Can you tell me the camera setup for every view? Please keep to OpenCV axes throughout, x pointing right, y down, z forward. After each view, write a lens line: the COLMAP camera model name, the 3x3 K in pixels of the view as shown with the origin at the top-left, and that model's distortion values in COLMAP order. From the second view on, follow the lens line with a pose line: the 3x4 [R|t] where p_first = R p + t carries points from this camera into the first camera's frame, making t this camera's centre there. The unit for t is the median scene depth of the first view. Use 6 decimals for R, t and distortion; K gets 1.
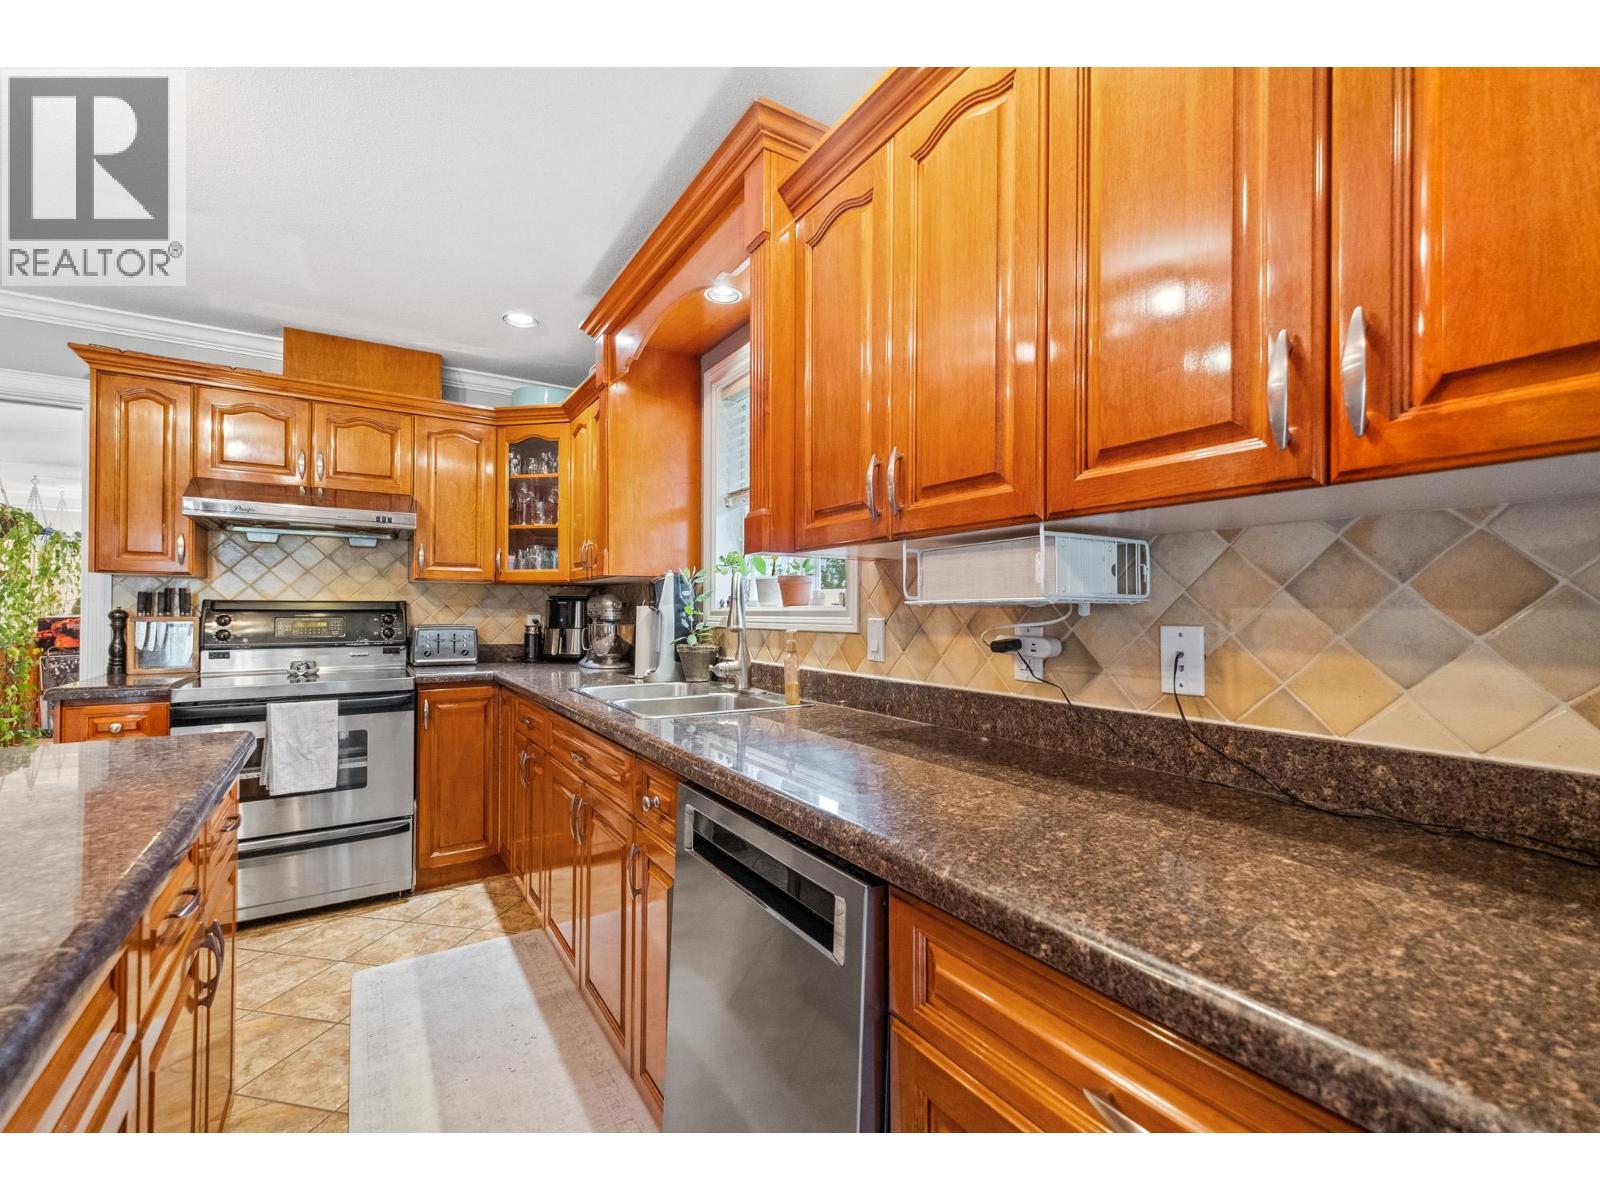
lens RADIAL K [[692.6, 0, 803.1], [0, 692.6, 605.7], [0, 0, 1]] dist [0.008164, -0.000344]
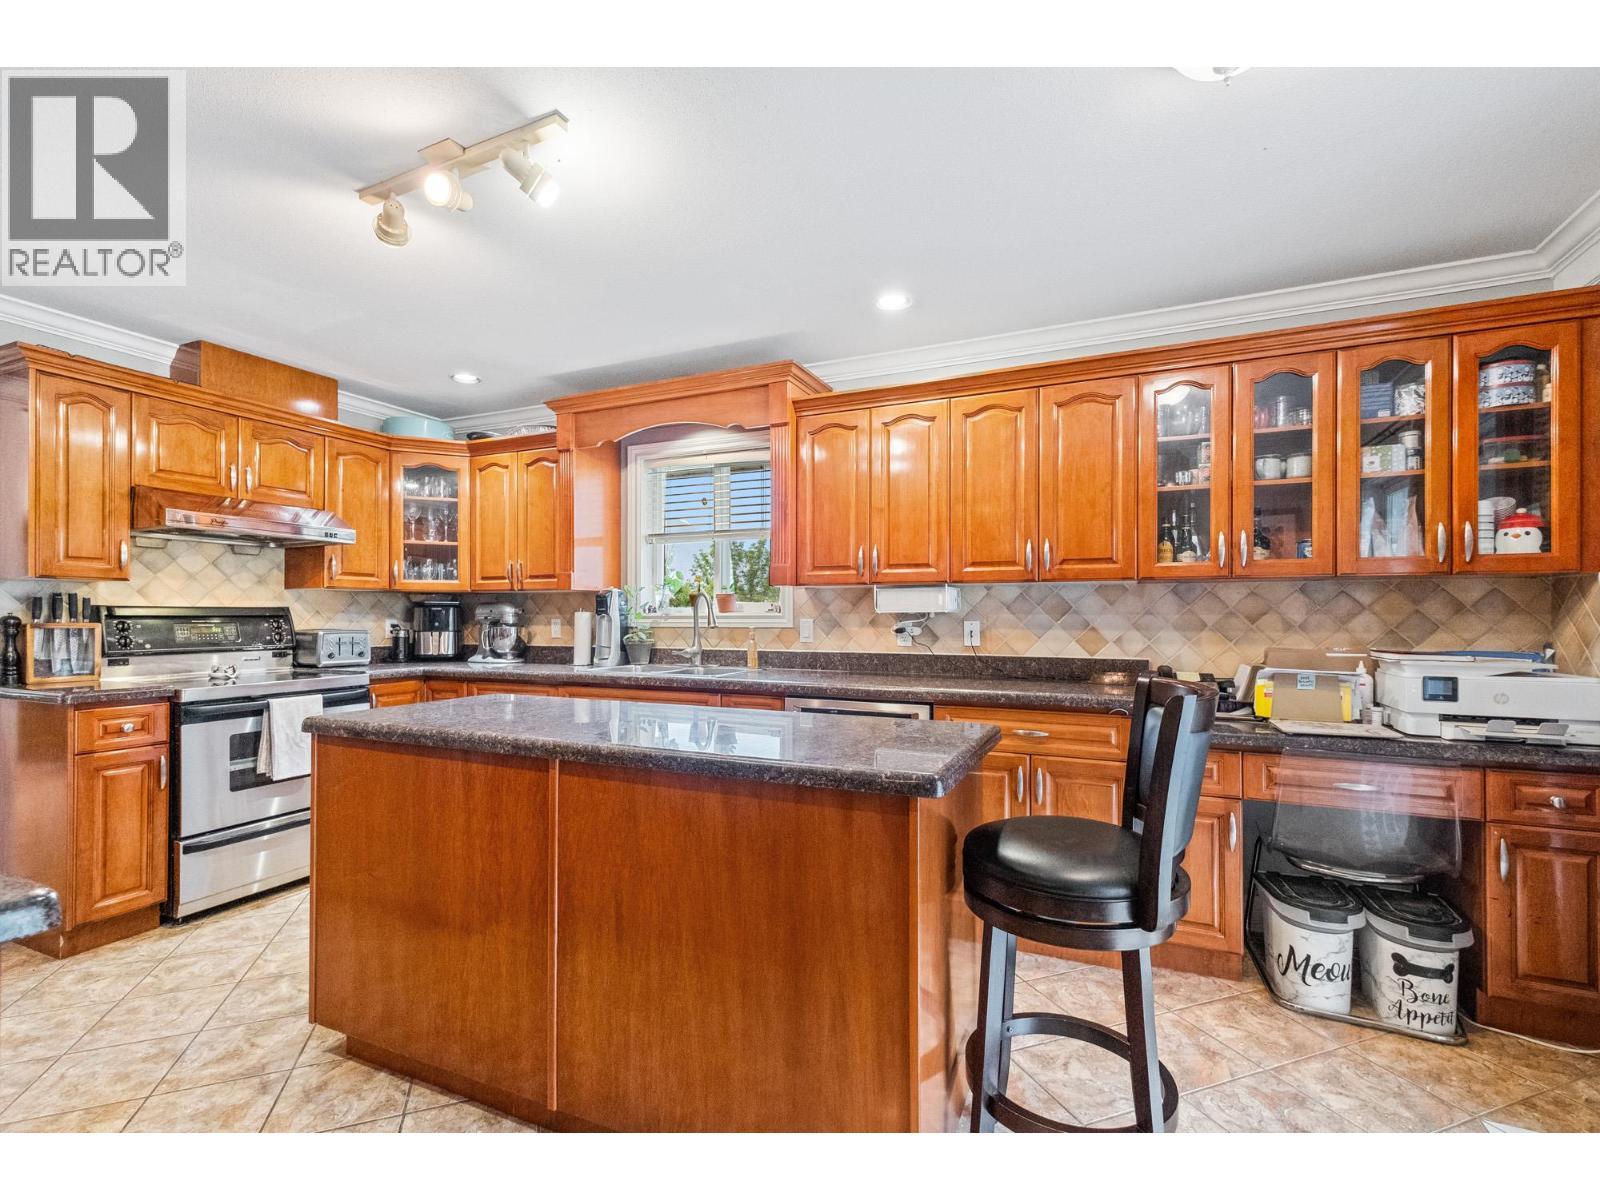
lens RADIAL K [[692.6, 0, 811.3], [0, 692.6, 611.6], [0, 0, 1]] dist [0.008164, -0.000344]
pose [[0.840152, 0.002007, 0.542347, -0.587131], [-0.002464, 0.999997, 0.000117, -0.002256], [-0.542345, -0.001434, 0.840154, -0.378174]]
